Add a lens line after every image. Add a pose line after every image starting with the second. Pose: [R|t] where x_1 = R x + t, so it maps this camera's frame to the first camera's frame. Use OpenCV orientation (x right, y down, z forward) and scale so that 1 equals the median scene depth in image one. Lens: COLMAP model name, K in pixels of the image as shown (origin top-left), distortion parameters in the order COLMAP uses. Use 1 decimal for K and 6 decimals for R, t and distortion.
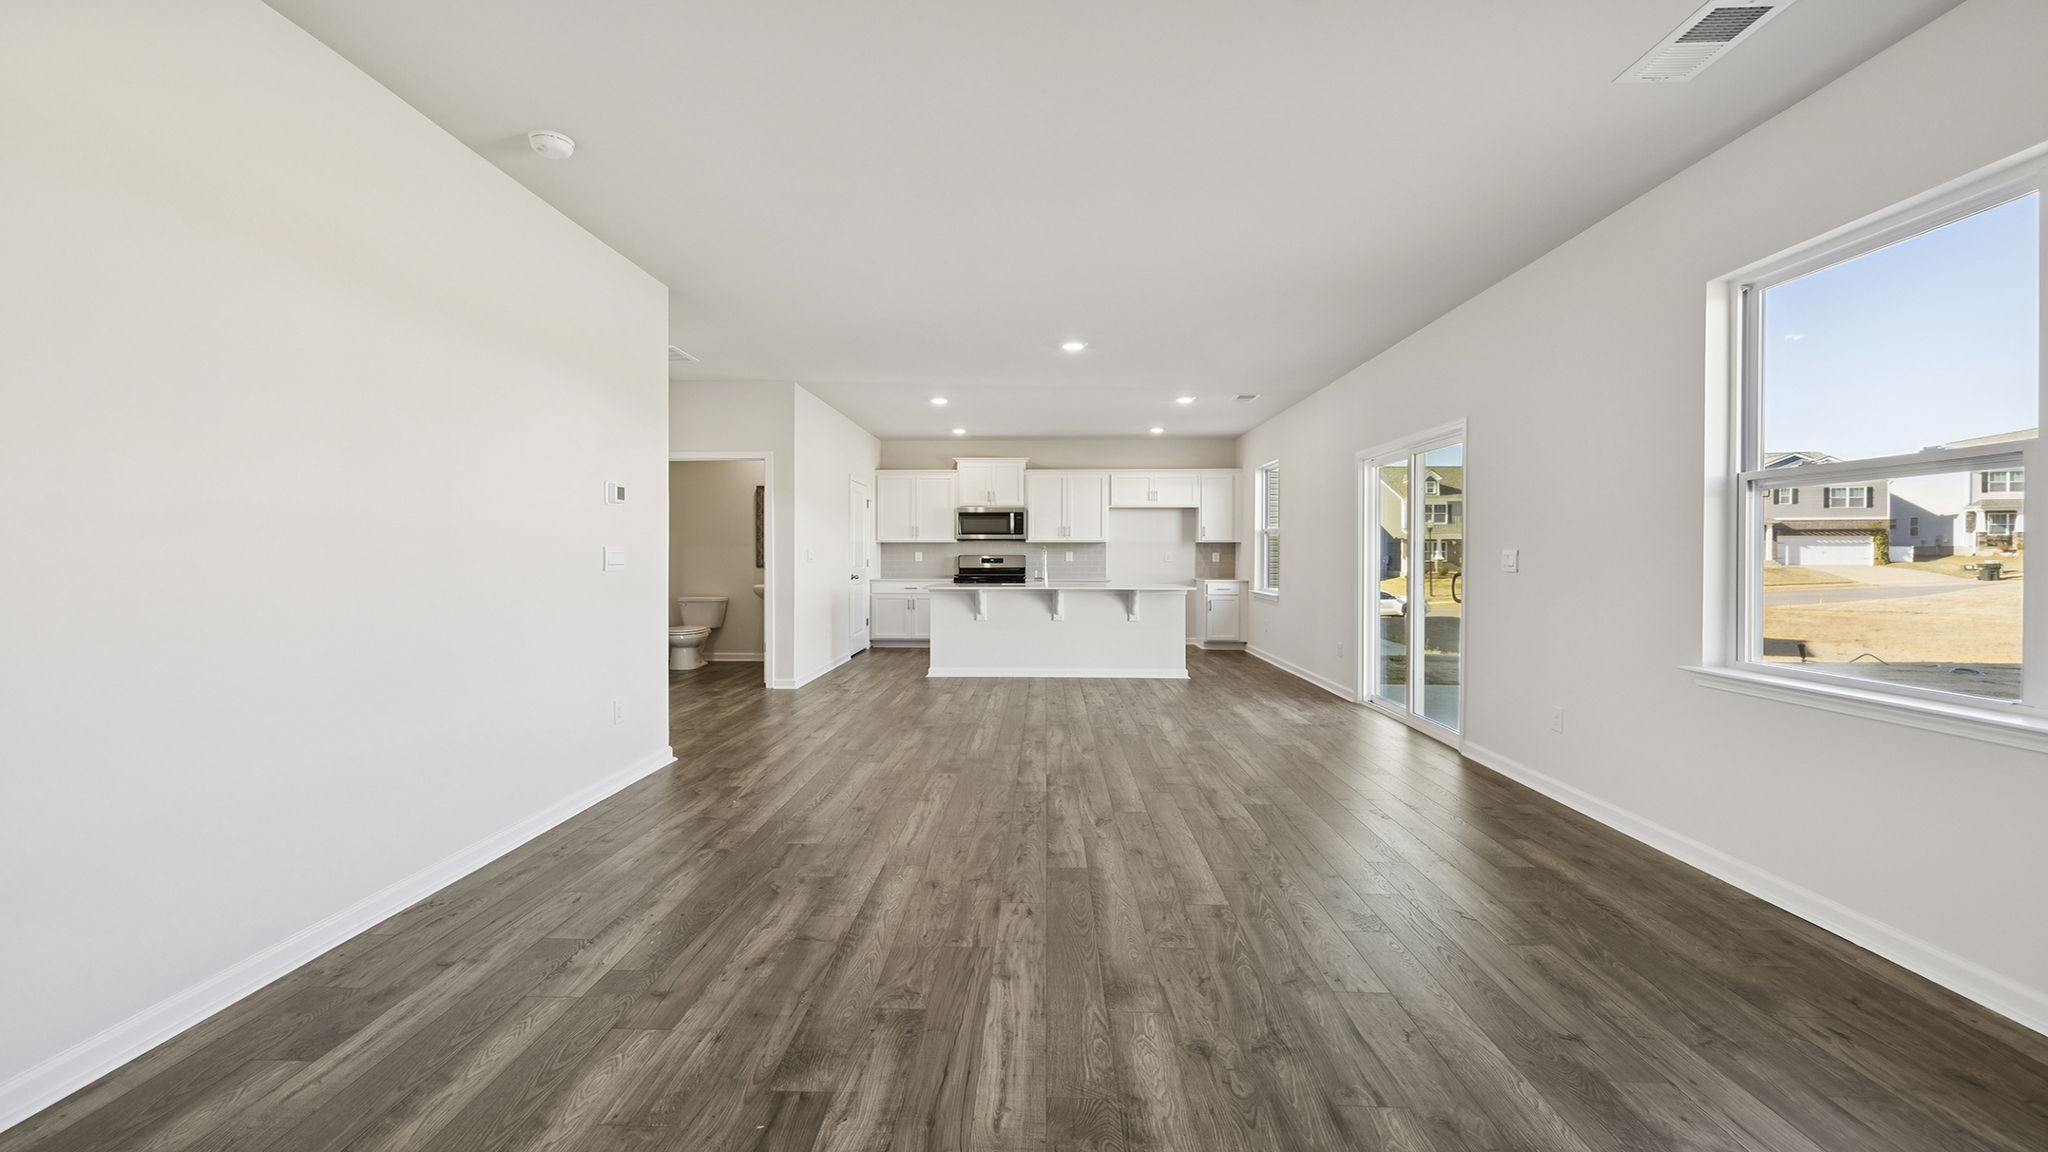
lens RADIAL K [[866.7, 0, 1015.8], [0, 866.7, 556.0], [0, 0, 1]] dist [-0.000042, 0.000177]
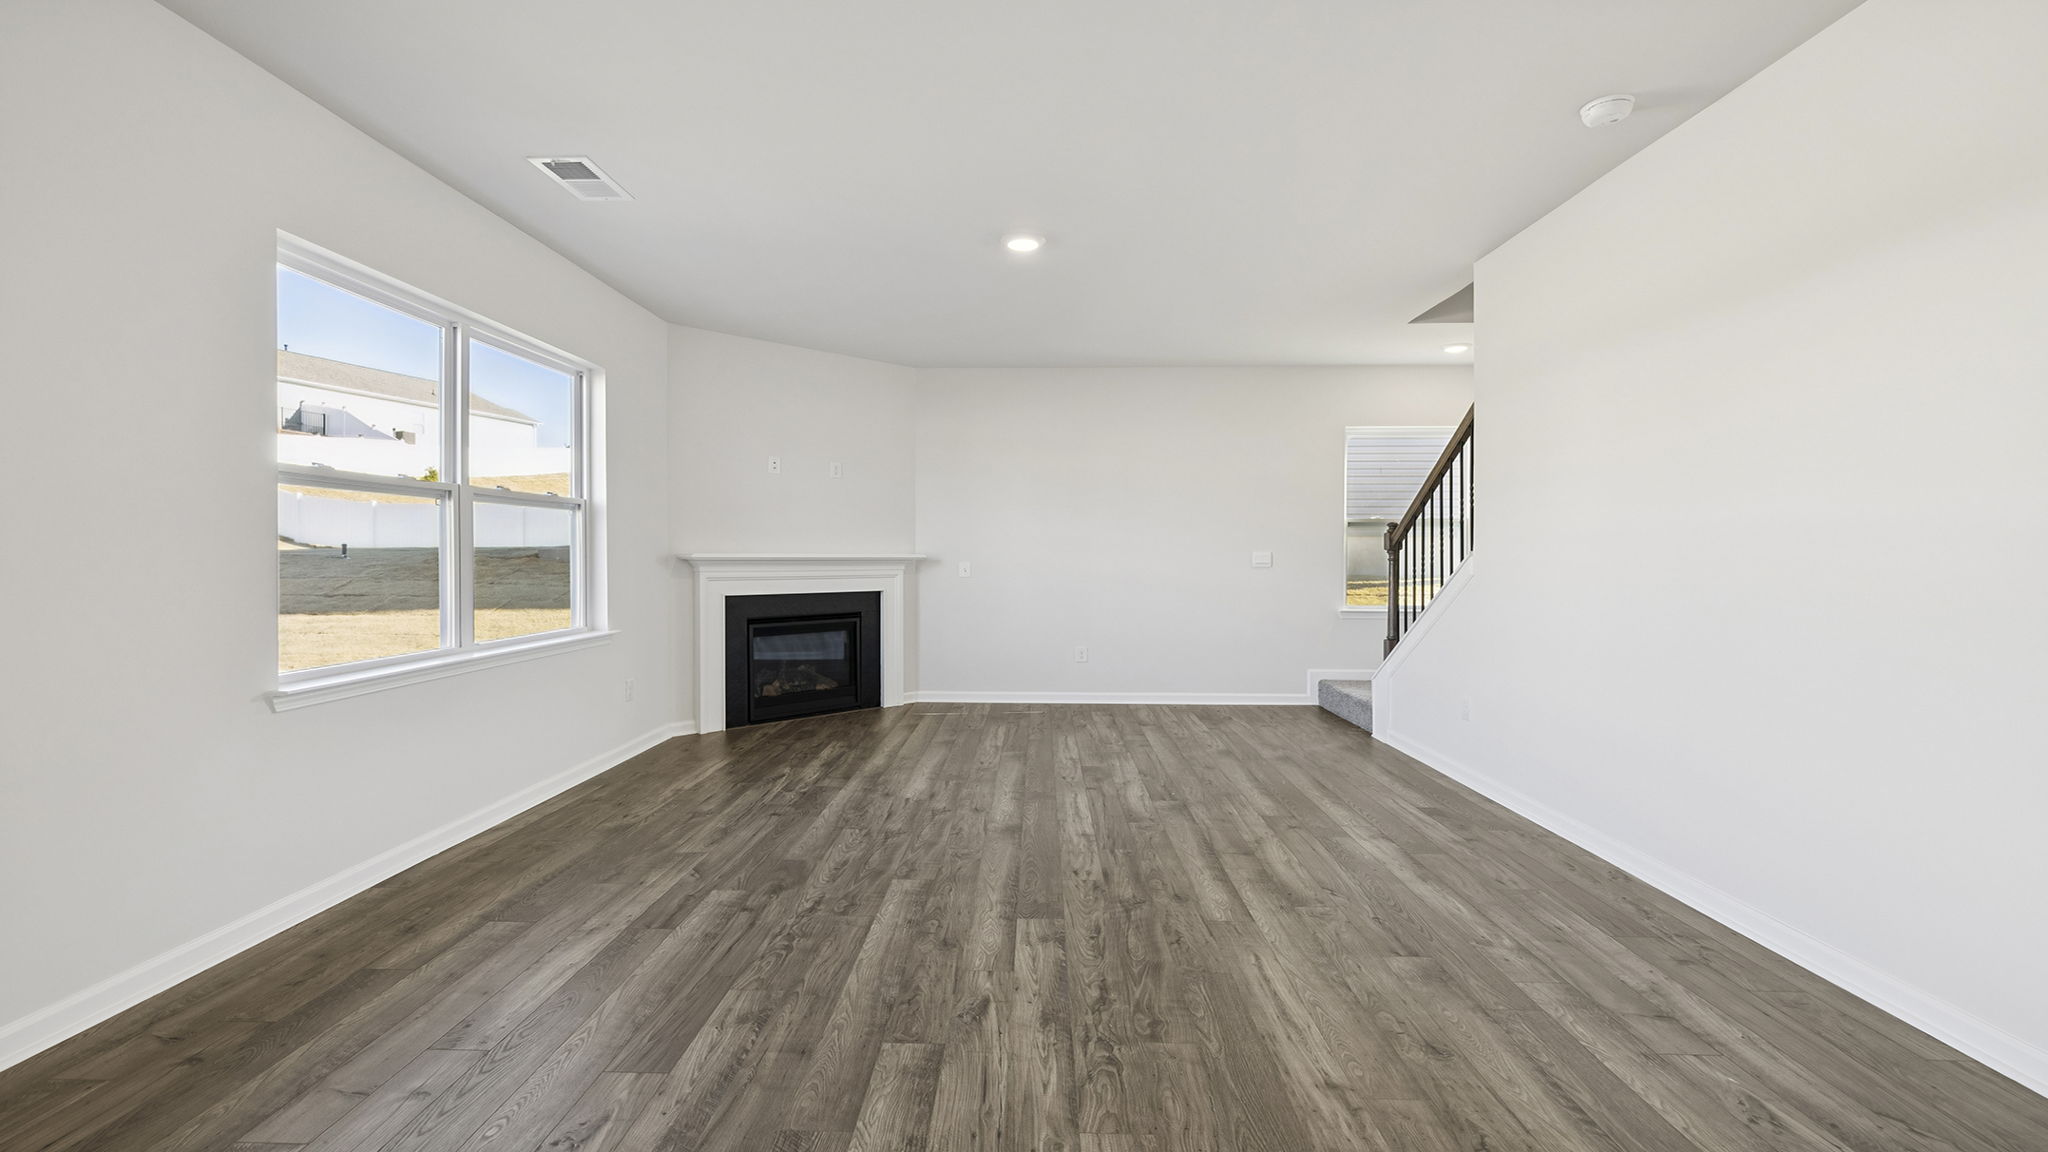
lens RADIAL K [[866.7, 0, 1015.8], [0, 866.7, 556.0], [0, 0, 1]] dist [-0.000042, 0.000177]
pose [[-0.999950, -0.004009, -0.009209, 0.102854], [-0.004015, 0.999992, 0.000694, -0.003369], [0.009206, 0.000731, -0.999957, 2.060639]]
